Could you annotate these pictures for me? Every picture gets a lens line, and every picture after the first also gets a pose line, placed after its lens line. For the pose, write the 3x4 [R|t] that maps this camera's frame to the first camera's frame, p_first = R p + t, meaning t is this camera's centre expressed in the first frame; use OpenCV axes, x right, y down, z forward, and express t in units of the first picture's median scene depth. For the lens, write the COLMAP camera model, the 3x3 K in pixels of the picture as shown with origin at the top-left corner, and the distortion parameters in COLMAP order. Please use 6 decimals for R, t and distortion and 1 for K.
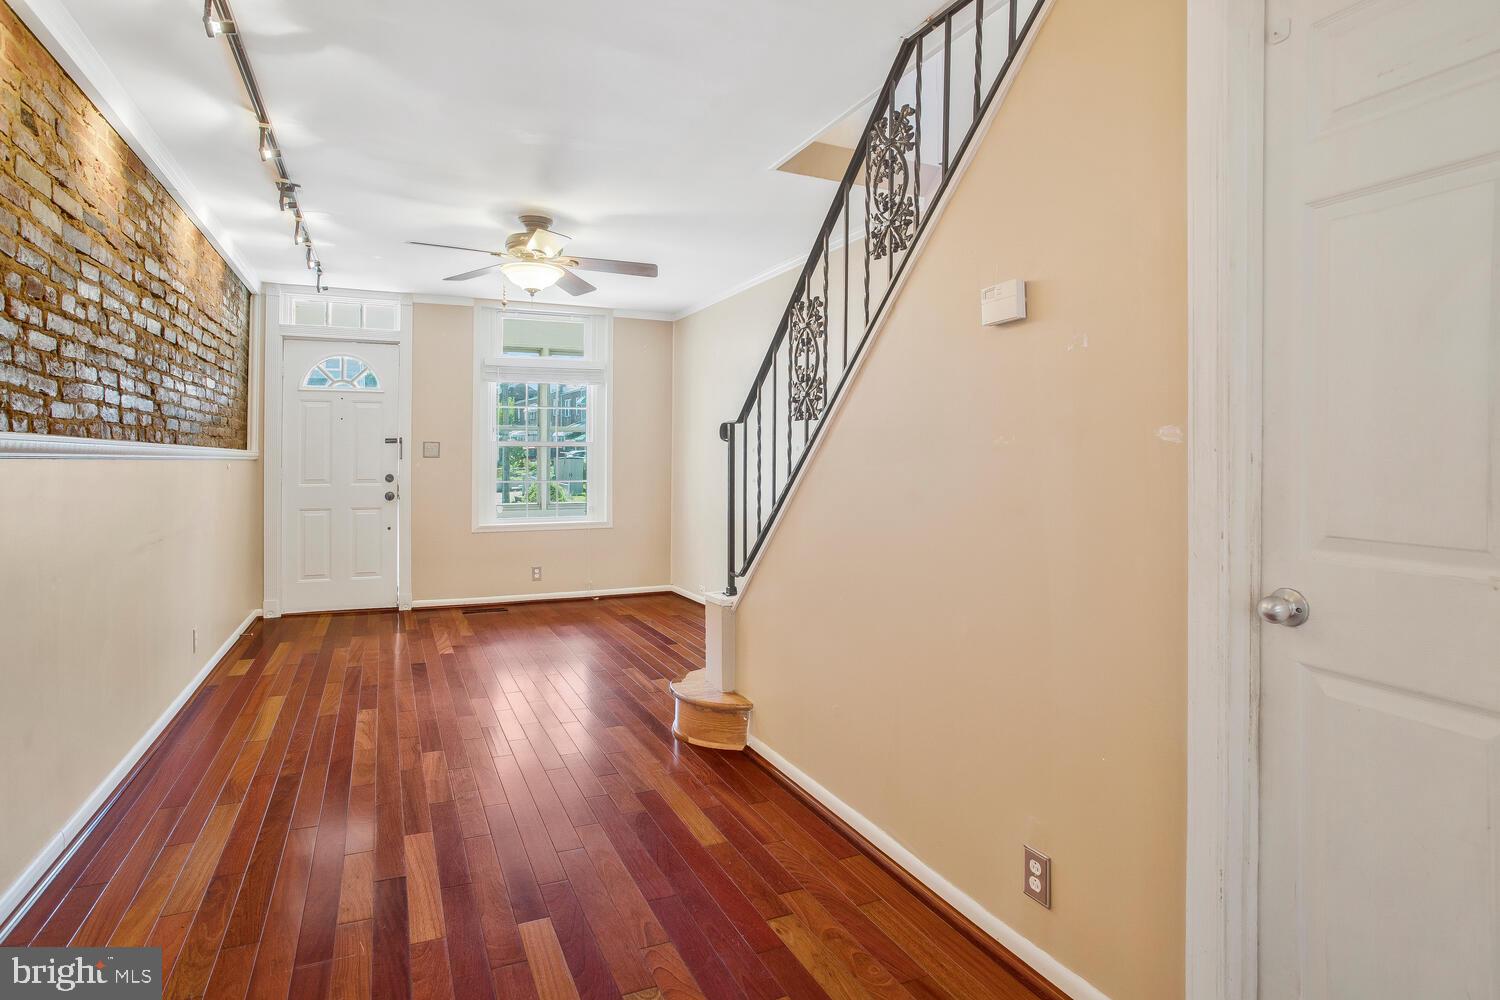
lens RADIAL K [[786.4, 0, 733.7], [0, 786.4, 449.5], [0, 0, 1]] dist [-0.018156, 0.003172]
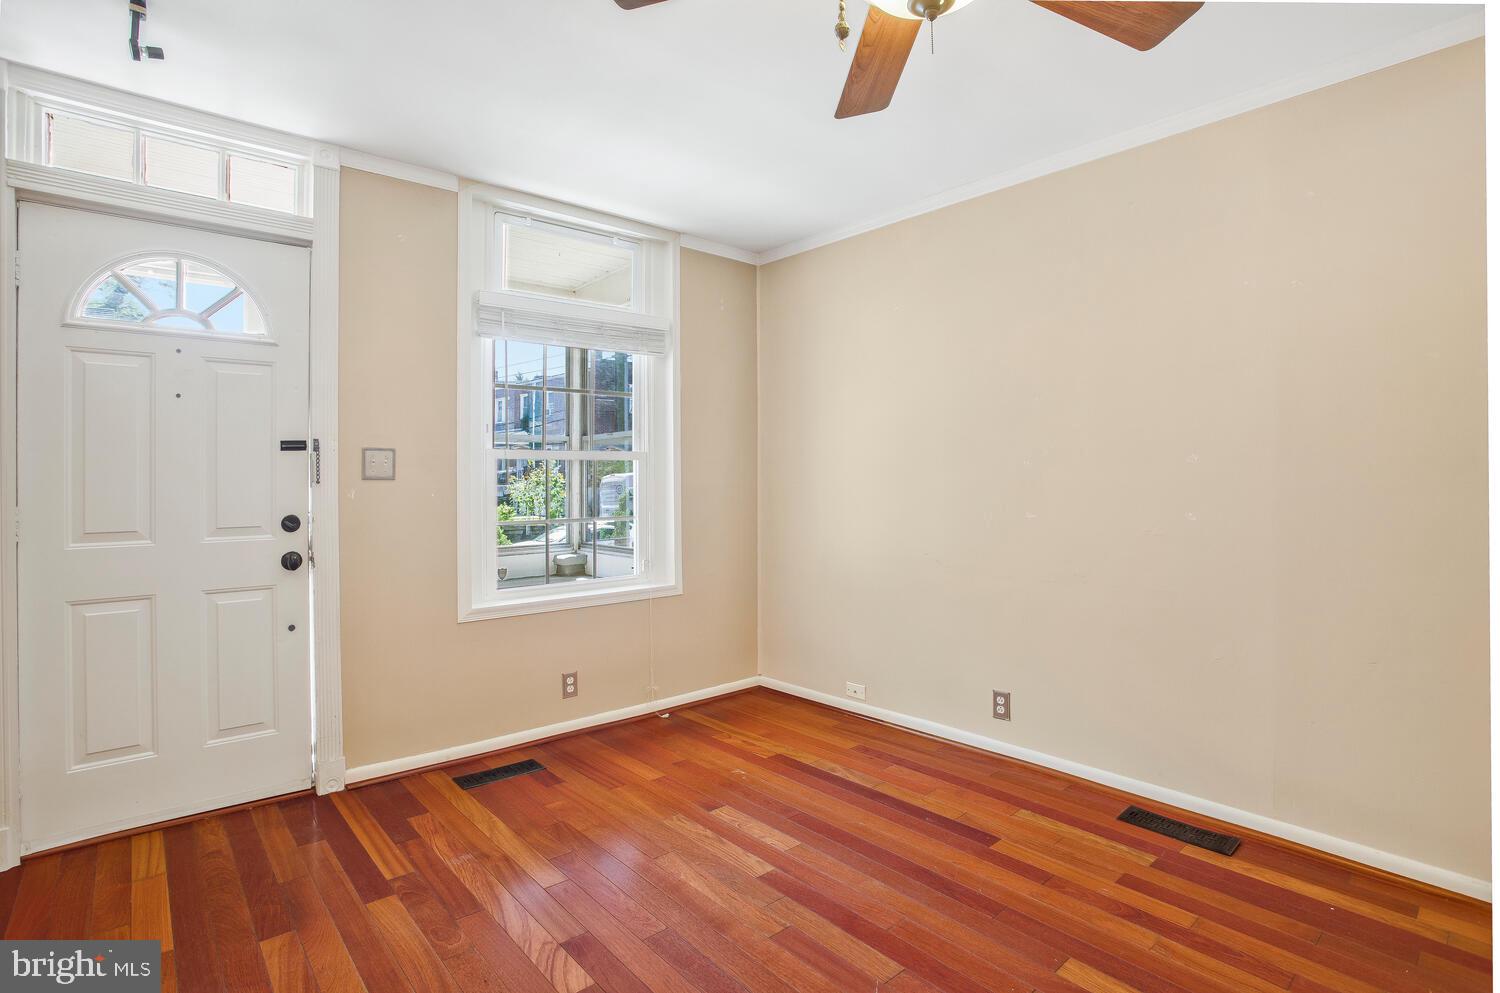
lens RADIAL K [[754.1, 0, 744.9], [0, 754.1, 484.9], [0, 0, 1]] dist [-0.000122, -0.000564]
pose [[0.957143, -0.009524, 0.289461, -0.498981], [0.005668, 0.999884, 0.014157, 0.012900], [-0.289562, -0.011910, 0.957085, 0.777795]]
